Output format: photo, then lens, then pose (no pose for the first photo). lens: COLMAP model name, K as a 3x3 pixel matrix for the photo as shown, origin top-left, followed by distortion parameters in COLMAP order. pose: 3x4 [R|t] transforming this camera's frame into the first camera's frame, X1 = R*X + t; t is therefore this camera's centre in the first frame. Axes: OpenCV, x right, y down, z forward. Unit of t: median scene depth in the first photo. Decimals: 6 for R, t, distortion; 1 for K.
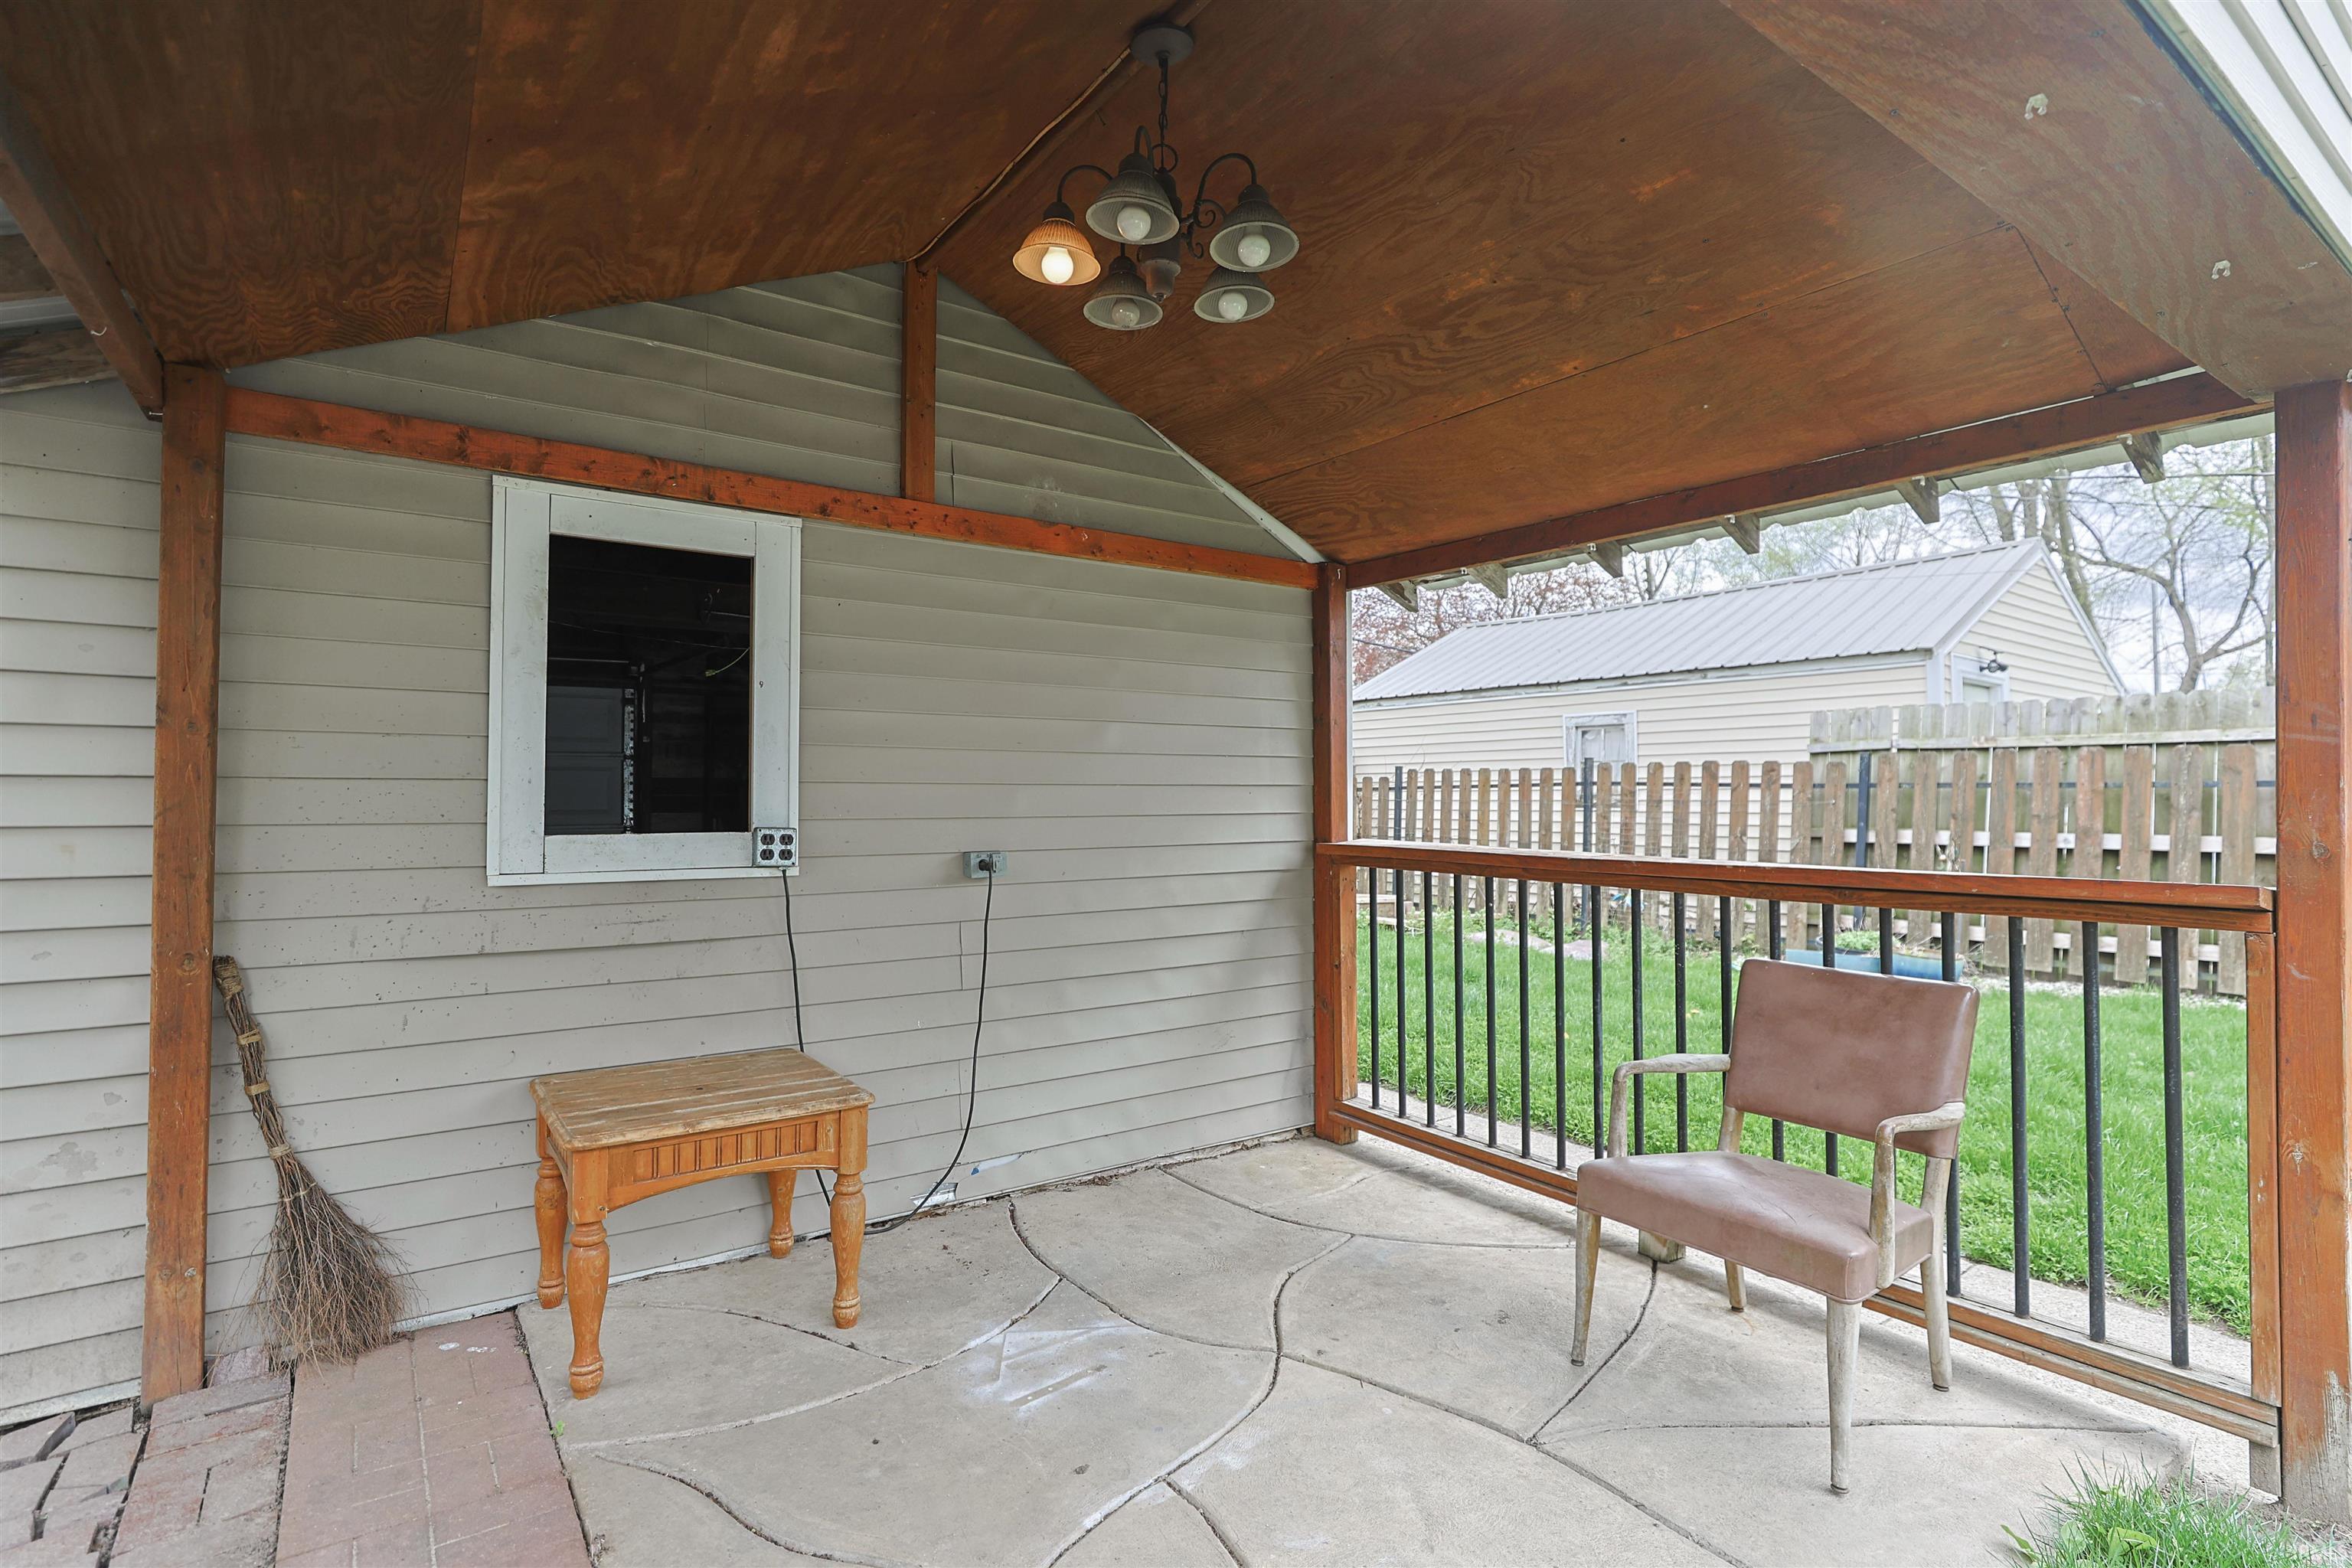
lens RADIAL K [[1155.8, 0, 1192.6], [0, 1155.8, 771.0], [0, 0, 1]] dist [-0.022259, 0.014460]
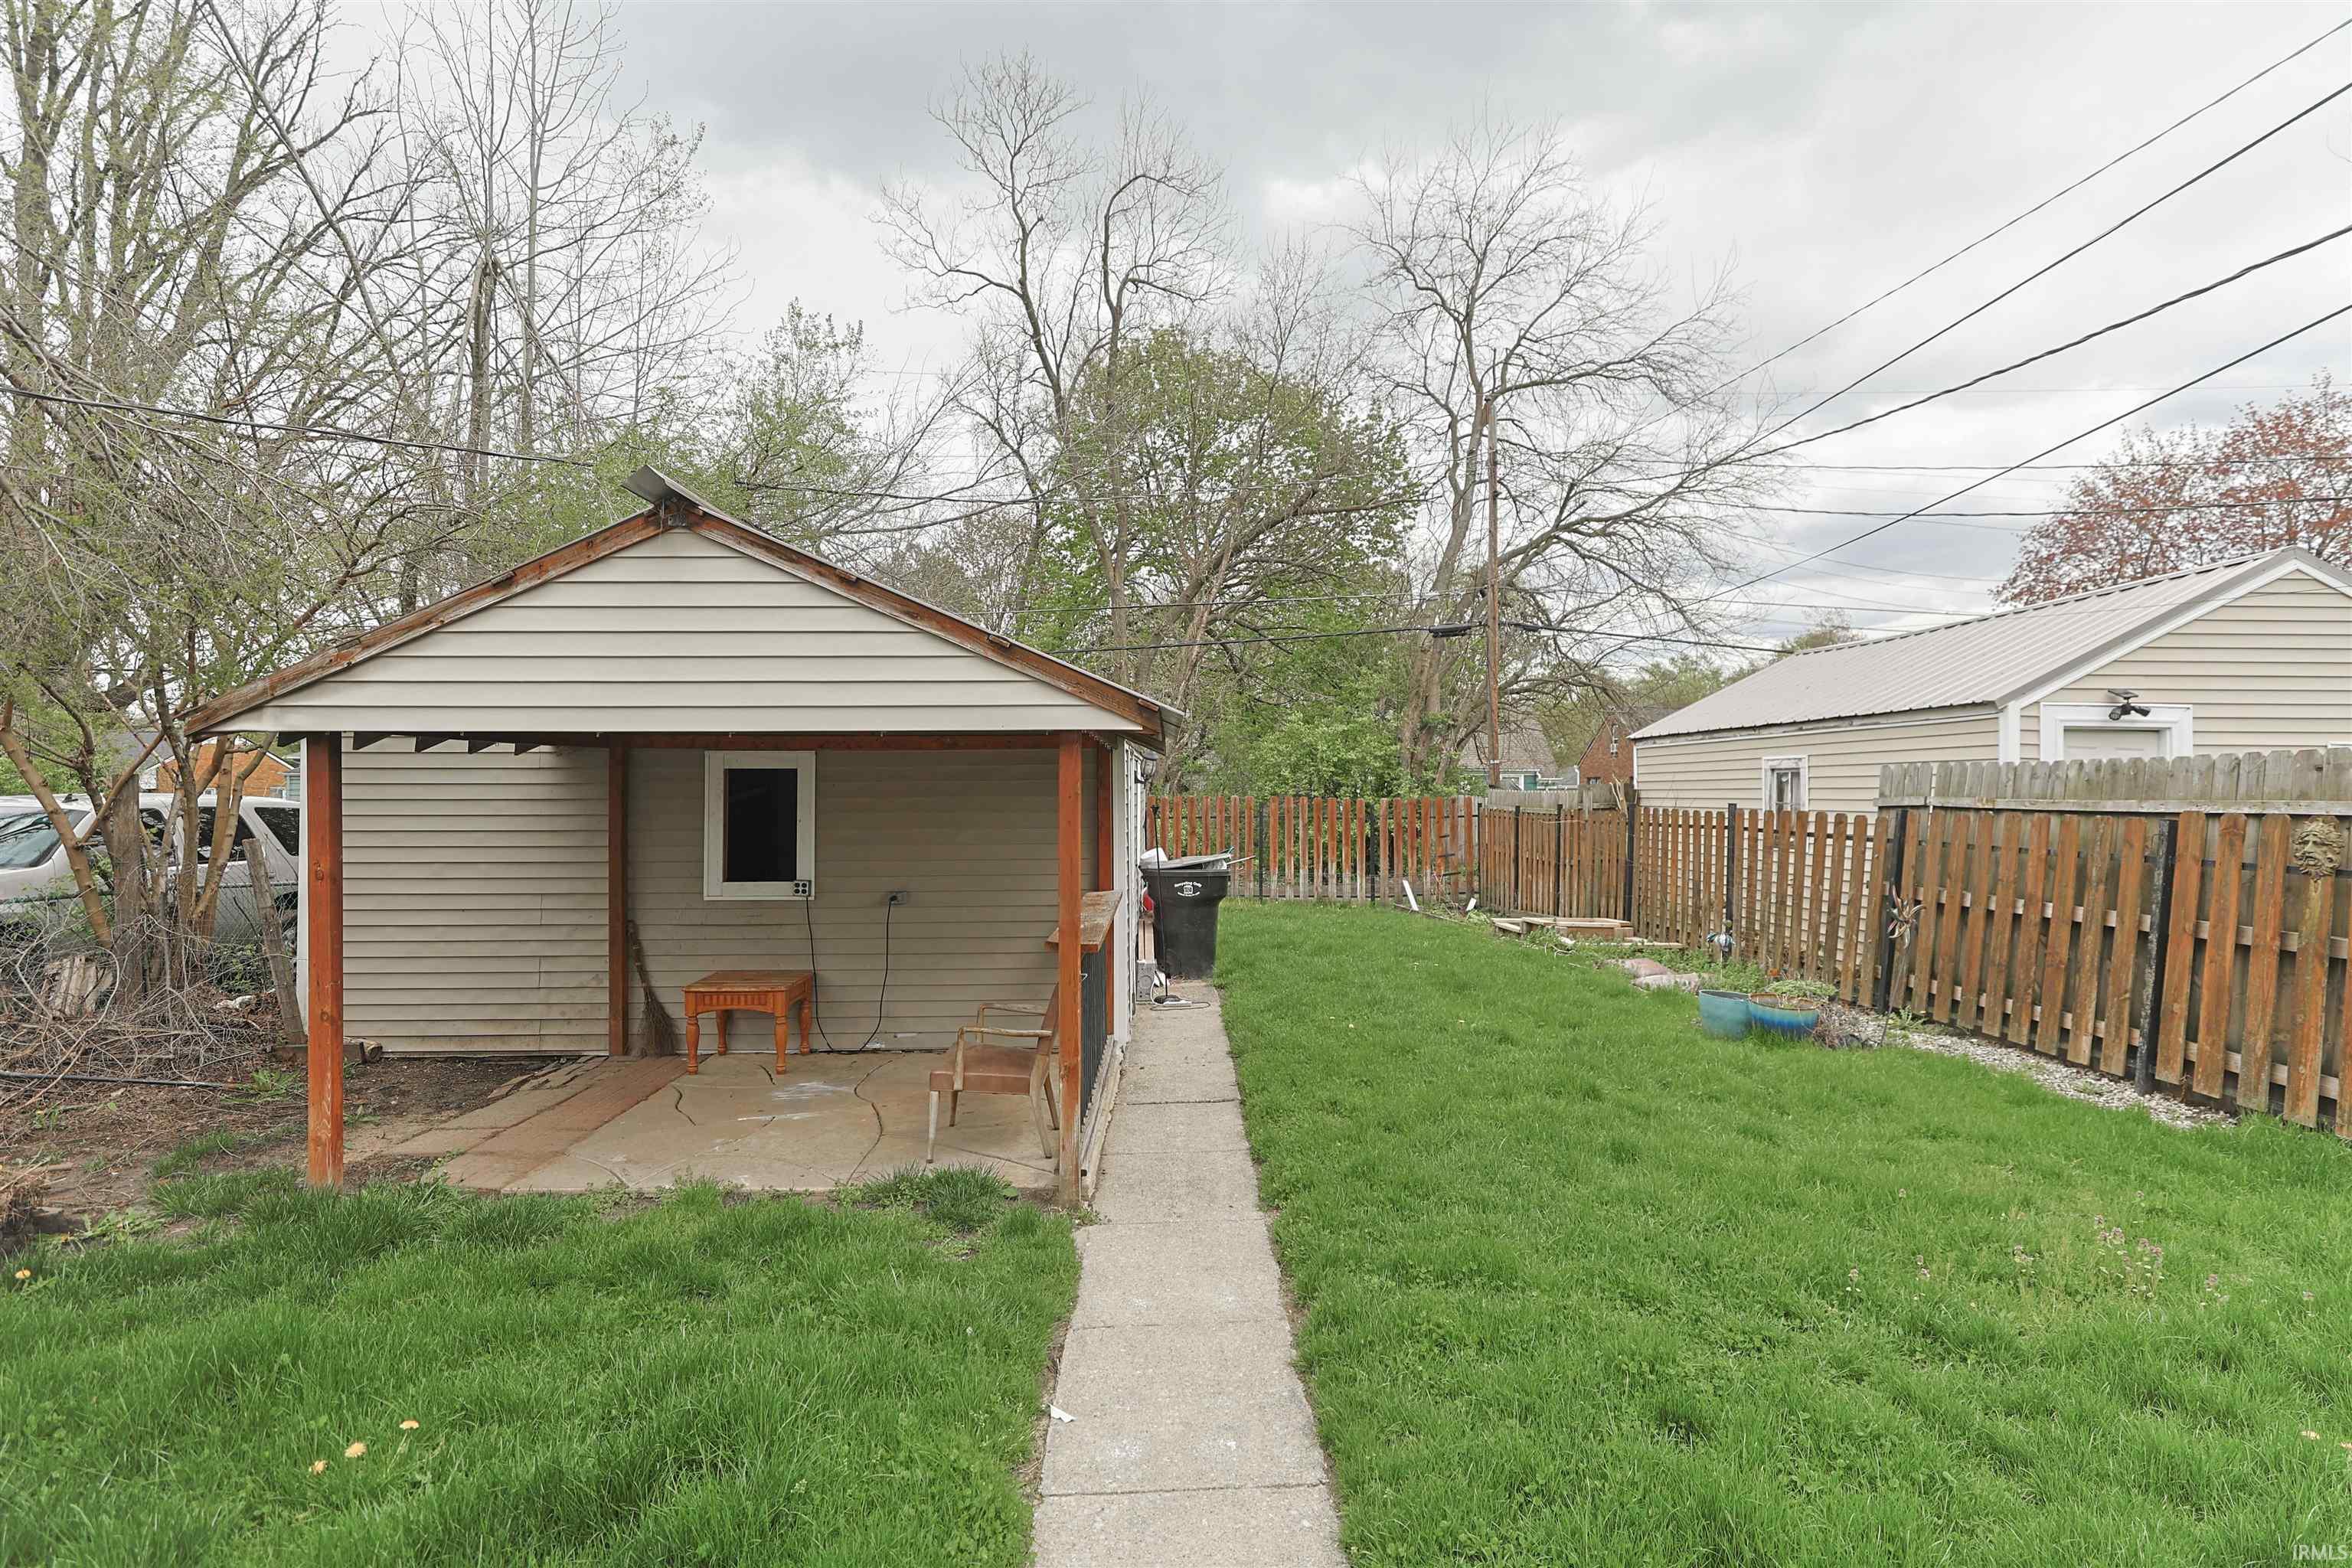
lens RADIAL K [[1155.8, 0, 1192.6], [0, 1155.8, 771.0], [0, 0, 1]] dist [-0.022259, 0.014460]
pose [[0.817920, -0.015696, -0.575117, 1.708835], [0.020803, 0.999781, 0.002300, -0.168561], [0.574955, -0.013846, 0.818068, -0.513802]]
